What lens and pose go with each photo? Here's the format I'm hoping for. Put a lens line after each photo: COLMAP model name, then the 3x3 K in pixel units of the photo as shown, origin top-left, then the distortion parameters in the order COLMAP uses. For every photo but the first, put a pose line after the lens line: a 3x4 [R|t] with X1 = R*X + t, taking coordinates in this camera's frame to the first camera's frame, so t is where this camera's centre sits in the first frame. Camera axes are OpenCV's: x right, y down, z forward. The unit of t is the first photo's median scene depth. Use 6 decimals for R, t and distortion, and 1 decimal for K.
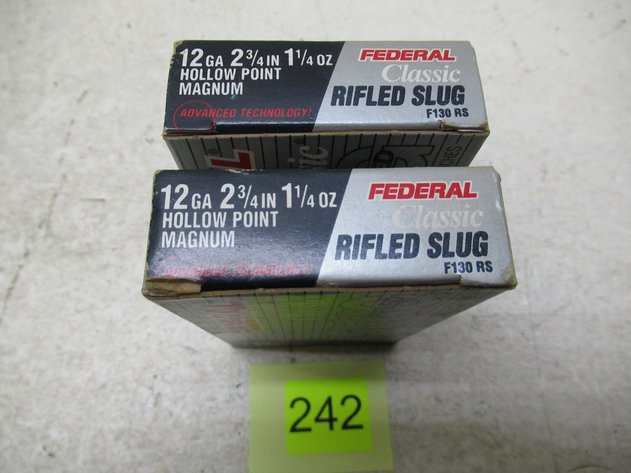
lens RADIAL K [[475.7, 0, 318.2], [0, 475.7, 238.3], [0, 0, 1]] dist [-0.009229, -0.000514]
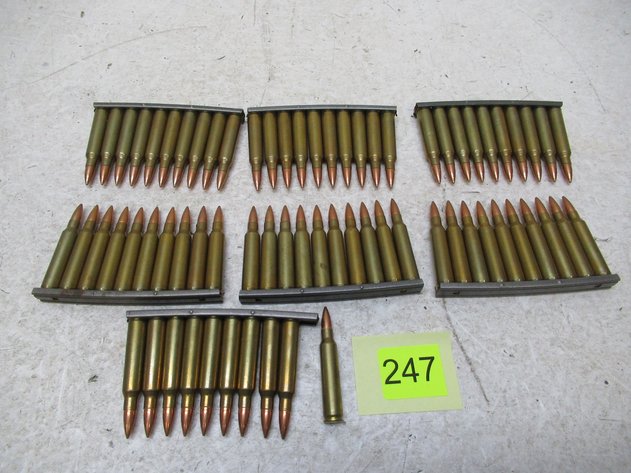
lens RADIAL K [[475.7, 0, 314.3], [0, 475.7, 236.8], [0, 0, 1]] dist [-0.009229, -0.000514]
pose [[0.999211, -0.034112, -0.020347, -1.037880], [0.031642, 0.993281, -0.111318, 0.219382], [0.024008, 0.110586, 0.993577, -0.460847]]
